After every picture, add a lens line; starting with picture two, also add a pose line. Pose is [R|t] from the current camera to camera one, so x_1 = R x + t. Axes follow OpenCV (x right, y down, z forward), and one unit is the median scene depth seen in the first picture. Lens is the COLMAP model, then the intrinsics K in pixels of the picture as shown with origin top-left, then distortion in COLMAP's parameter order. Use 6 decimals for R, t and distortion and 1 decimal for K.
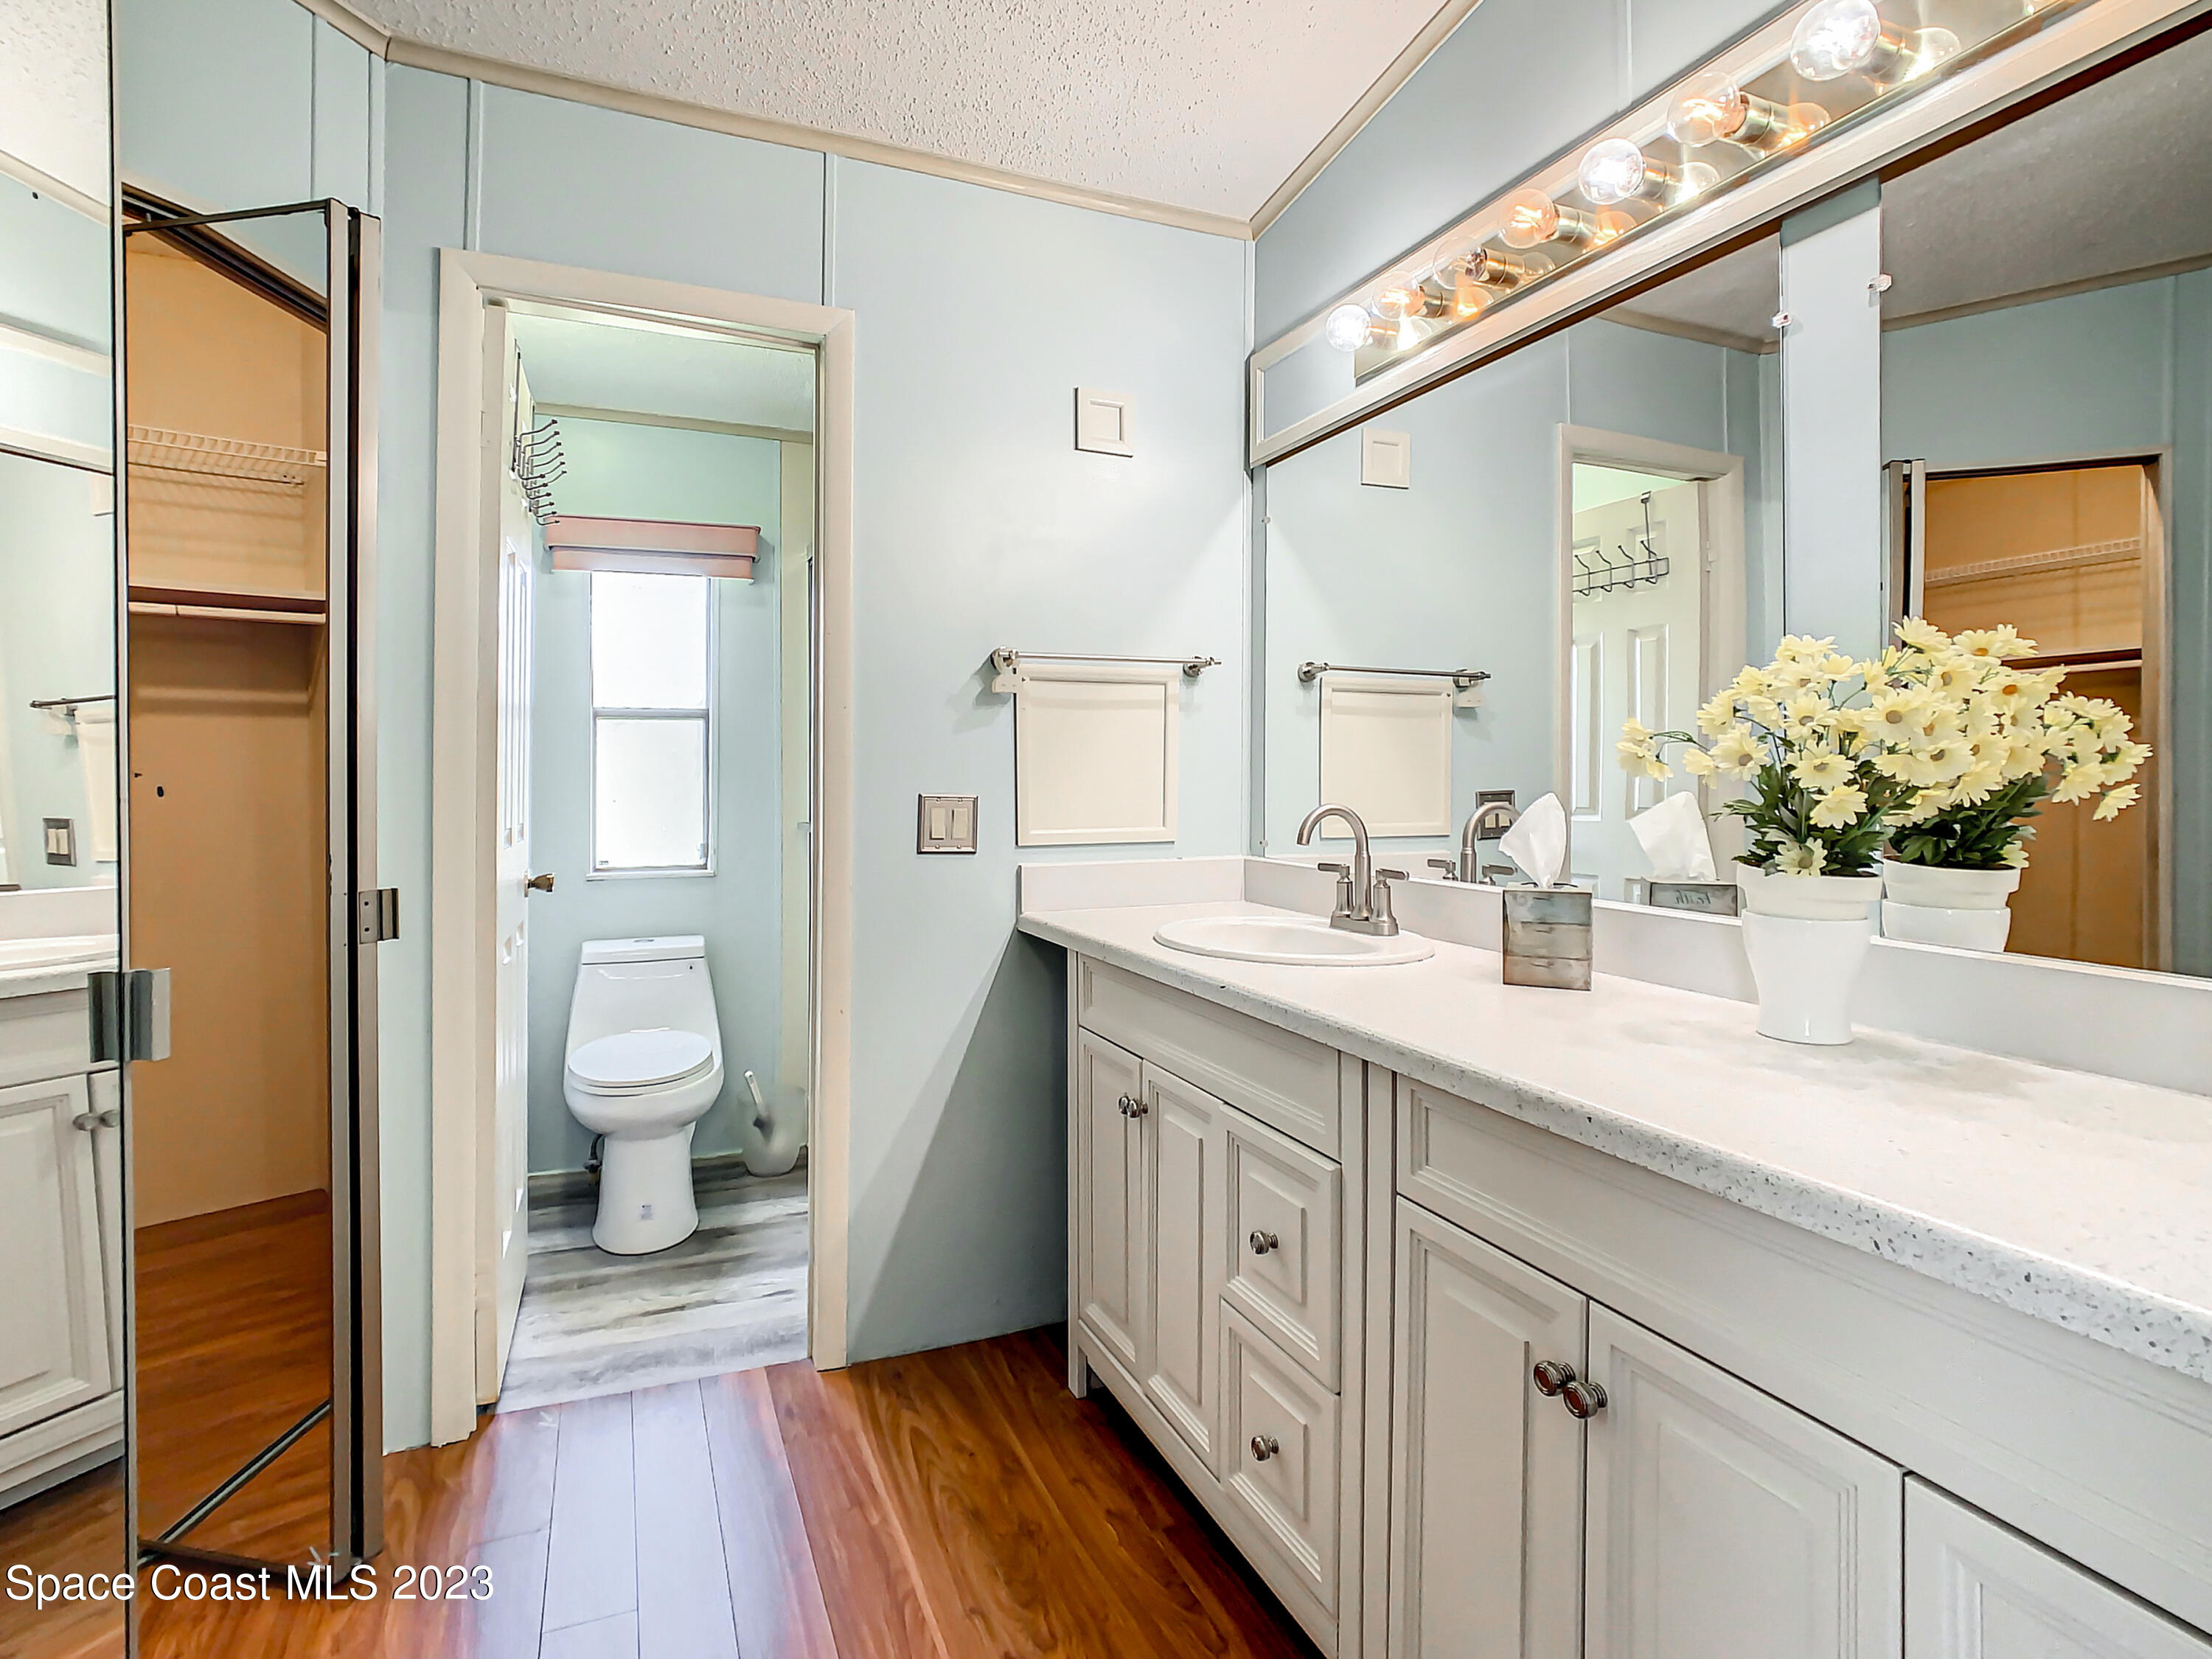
lens RADIAL K [[1099.5, 0, 1097.7], [0, 1099.5, 813.2], [0, 0, 1]] dist [-0.006151, -0.000243]
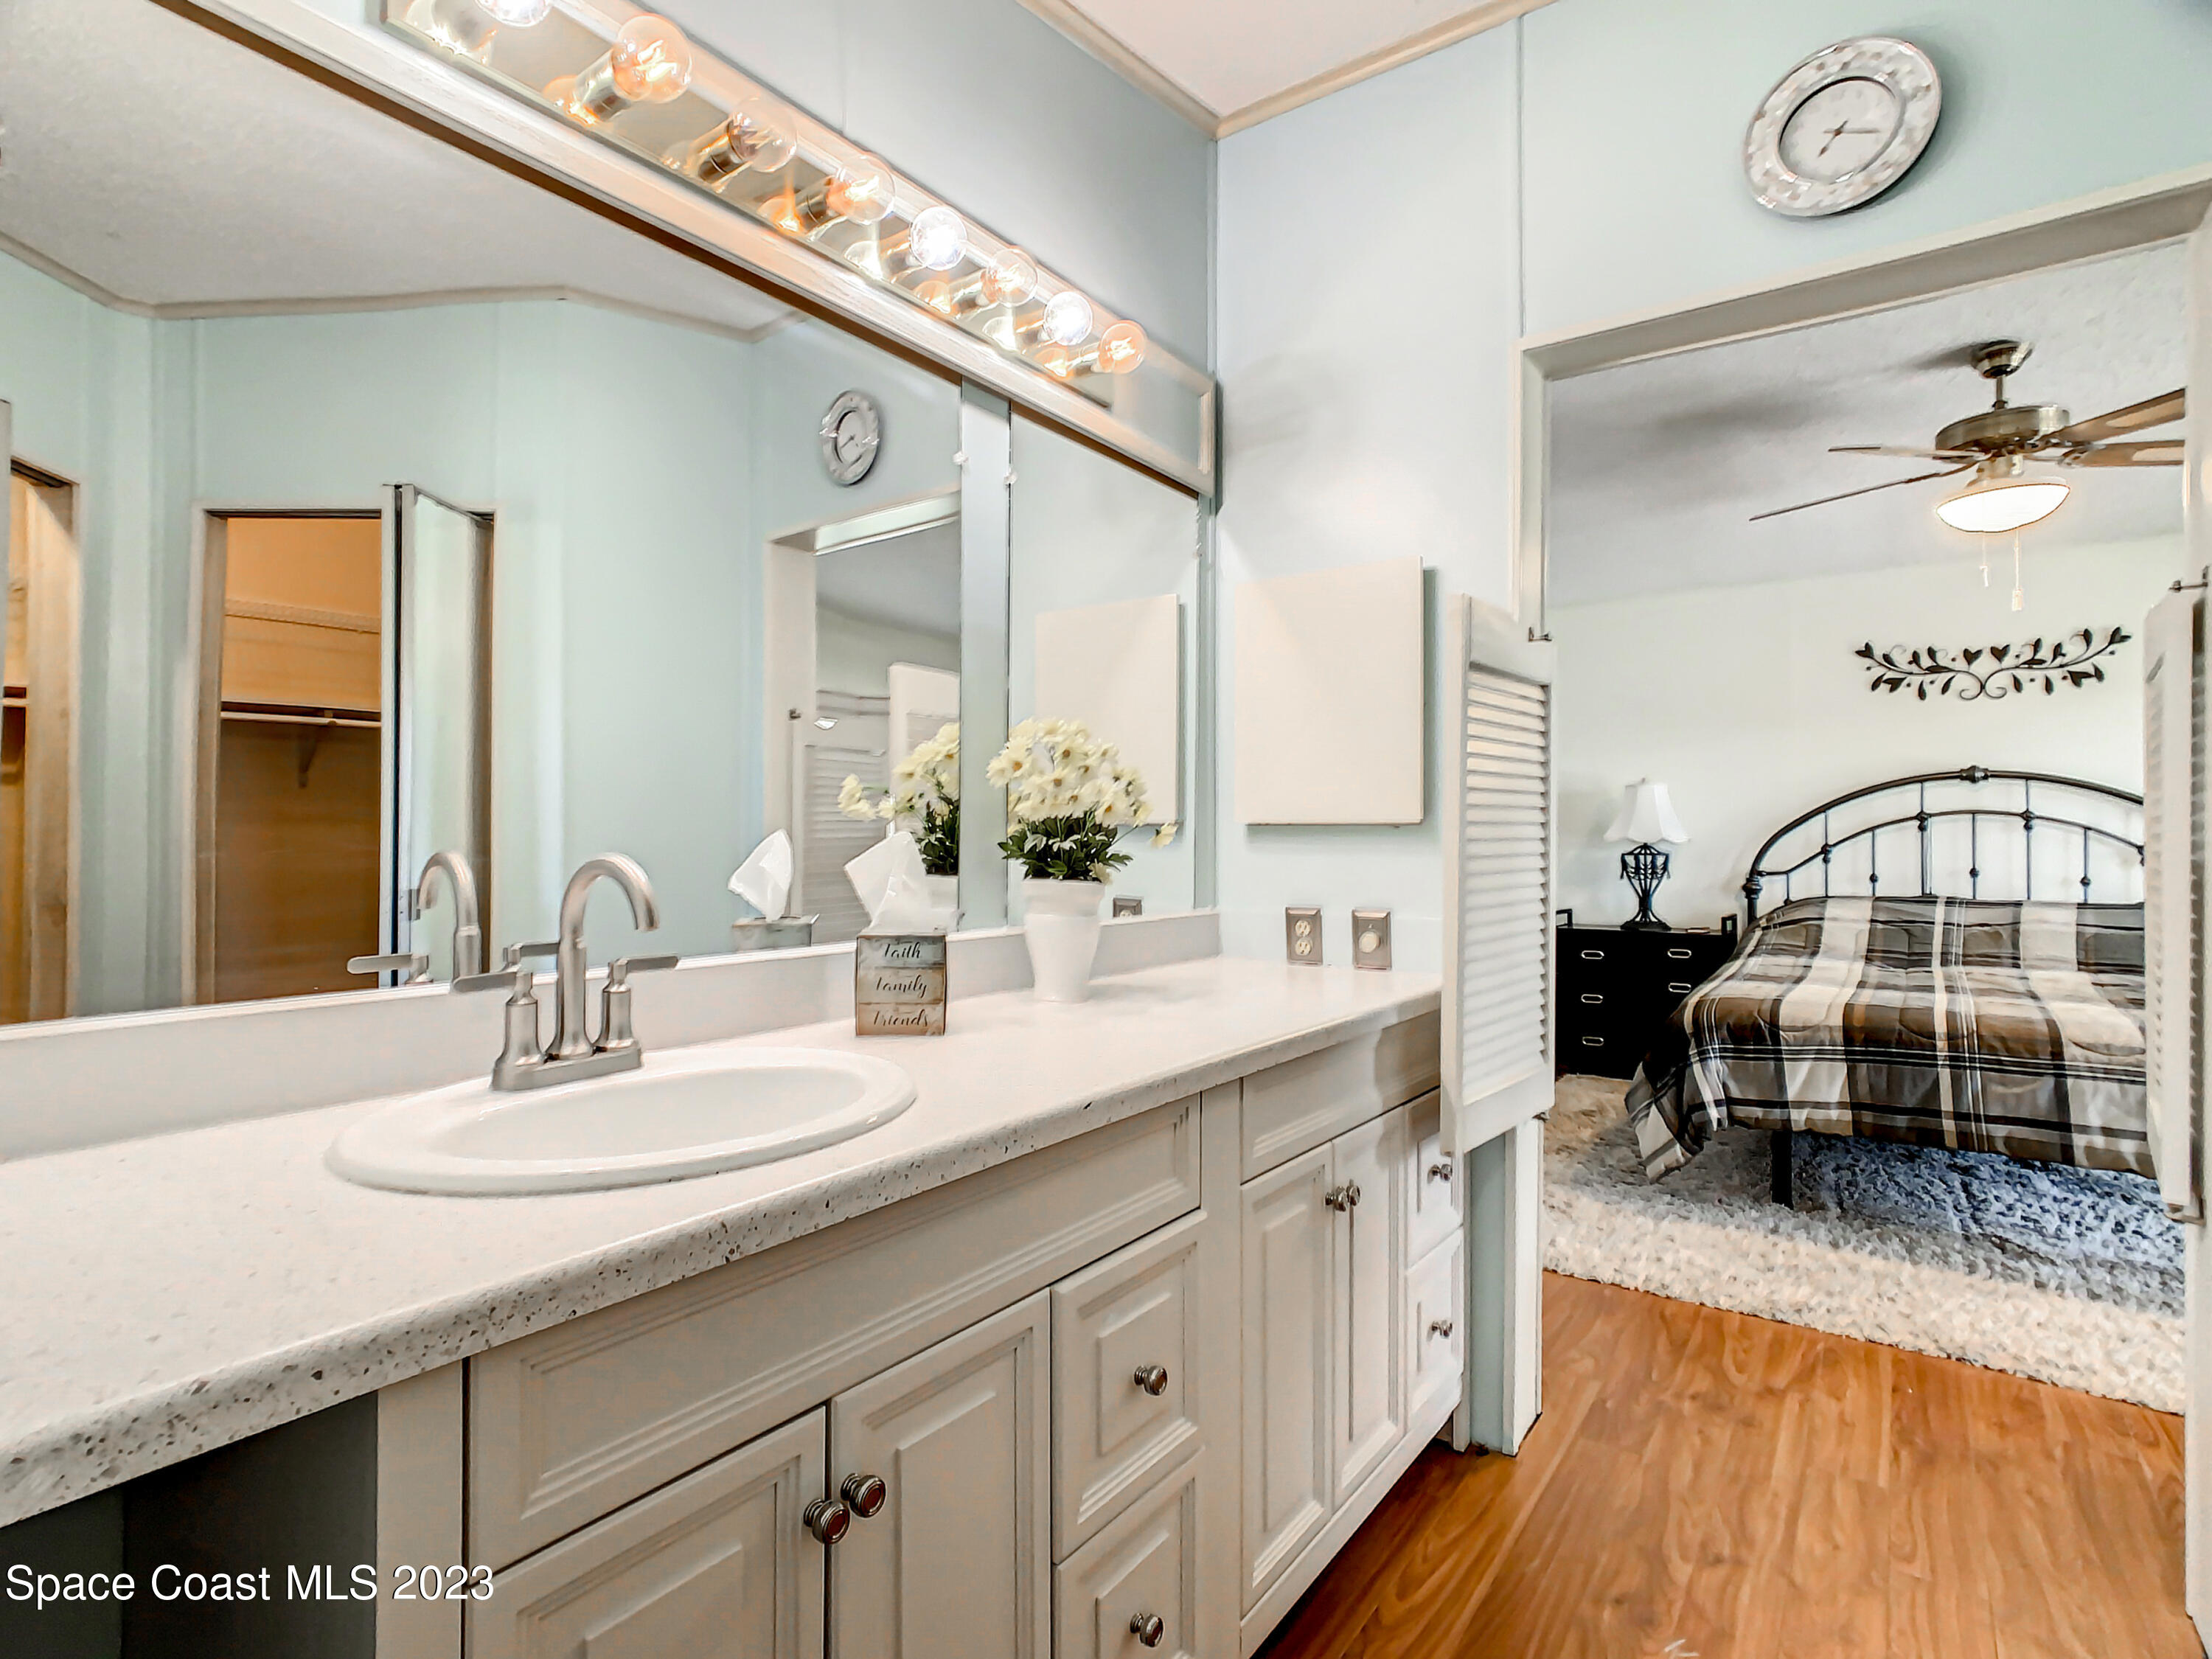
lens RADIAL K [[1099.5, 0, 1097.7], [0, 1099.5, 813.2], [0, 0, 1]] dist [-0.006151, -0.000243]
pose [[-0.545811, 0.009994, 0.837848, -0.584747], [-0.004356, 0.999882, -0.014764, -0.036358], [-0.837897, -0.011708, -0.545703, 1.570252]]
